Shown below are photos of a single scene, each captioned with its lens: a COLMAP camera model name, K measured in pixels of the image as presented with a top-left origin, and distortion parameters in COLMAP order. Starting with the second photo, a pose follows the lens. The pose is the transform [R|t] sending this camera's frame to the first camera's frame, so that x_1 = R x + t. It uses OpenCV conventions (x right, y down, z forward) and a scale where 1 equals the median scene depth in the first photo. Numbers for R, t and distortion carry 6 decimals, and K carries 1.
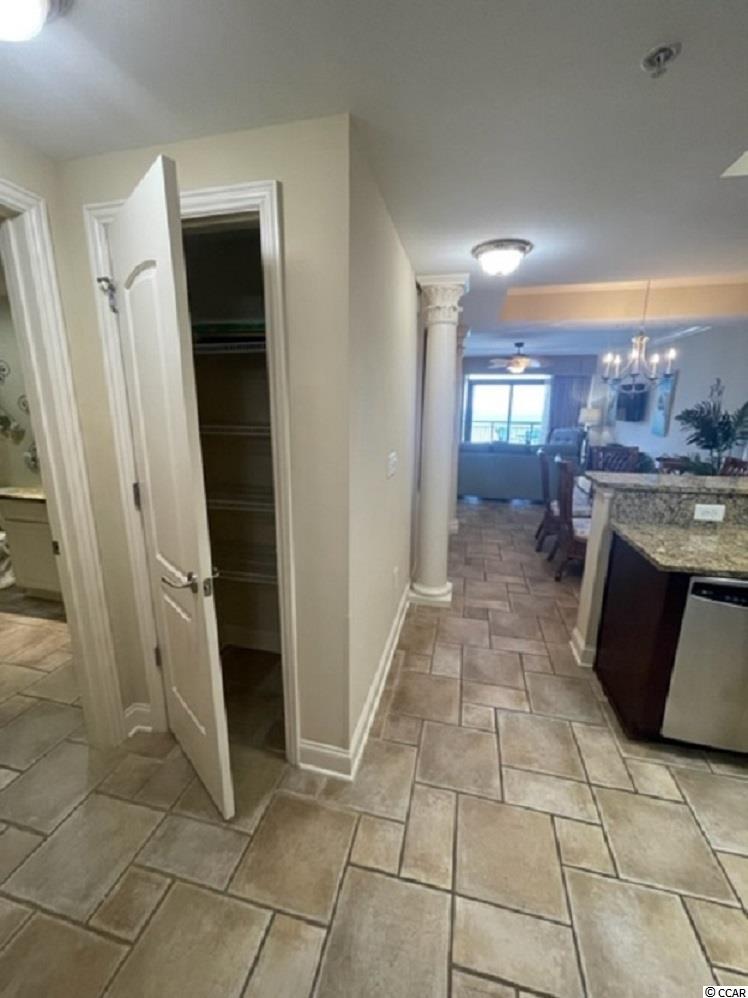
lens RADIAL K [[406.7, 0, 369.7], [0, 406.7, 500.6], [0, 0, 1]] dist [-0.001597, 0.000354]
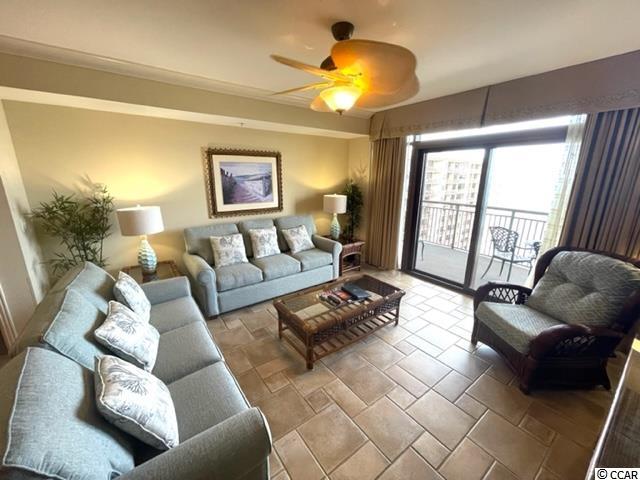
lens RADIAL K [[260.8, 0, 321.5], [0, 260.8, 242.2], [0, 0, 1]] dist [-0.001597, 0.000354]
pose [[0.763513, 0.157650, -0.626254, 0.747335], [-0.149928, 0.986521, 0.065552, -0.284658], [0.628147, 0.043843, 0.776858, 1.127470]]
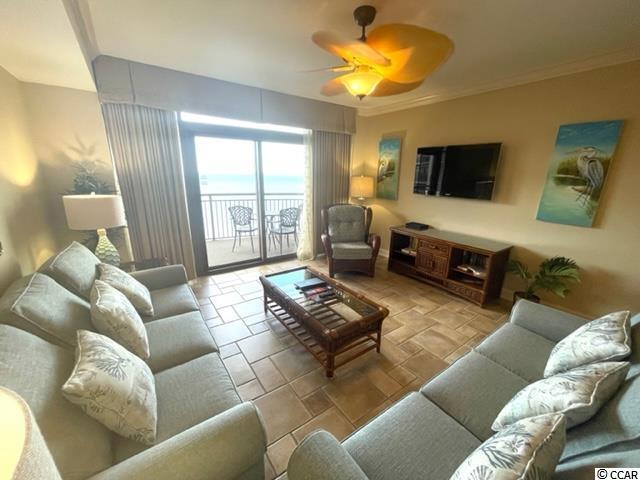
lens RADIAL K [[260.8, 0, 316.1], [0, 260.8, 243.1], [0, 0, 1]] dist [-0.001597, 0.000354]
pose [[0.660727, -0.195568, 0.724702, 0.165007], [0.161685, 0.979880, 0.117019, -0.296599], [-0.733006, 0.039855, 0.679053, 1.223689]]
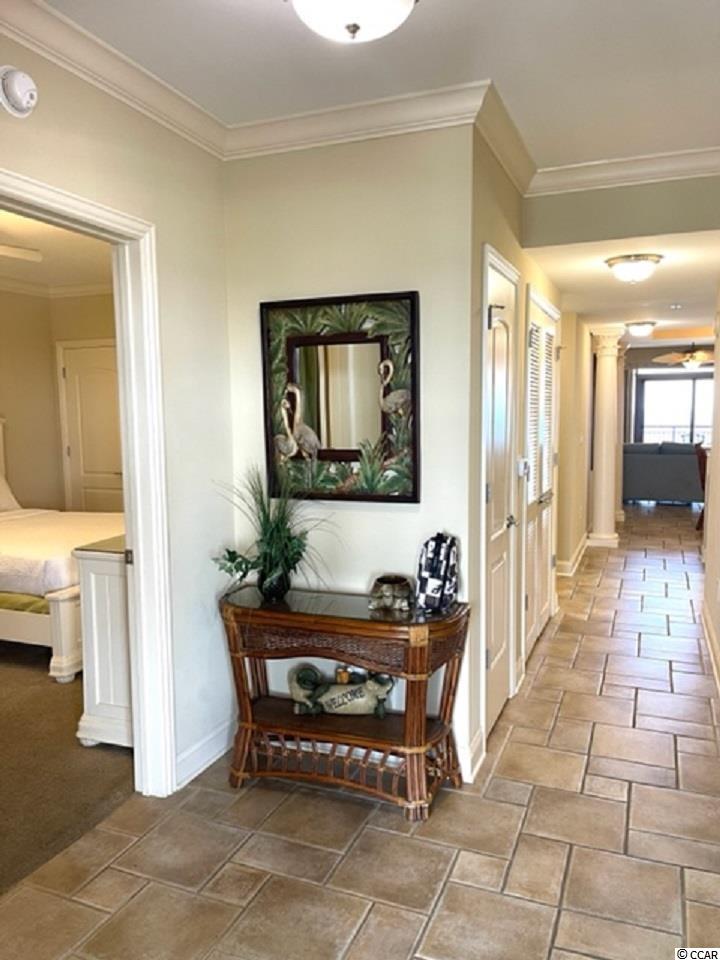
lens RADIAL K [[723.4, 0, 360.7], [0, 723.4, 477.8], [0, 0, 1]] dist [0.001513, -0.000013]
pose [[0.989283, 0.002943, -0.145981, -0.166245], [-0.022467, 0.990958, -0.132277, 0.198698], [0.144272, 0.134139, 0.980404, -0.852230]]
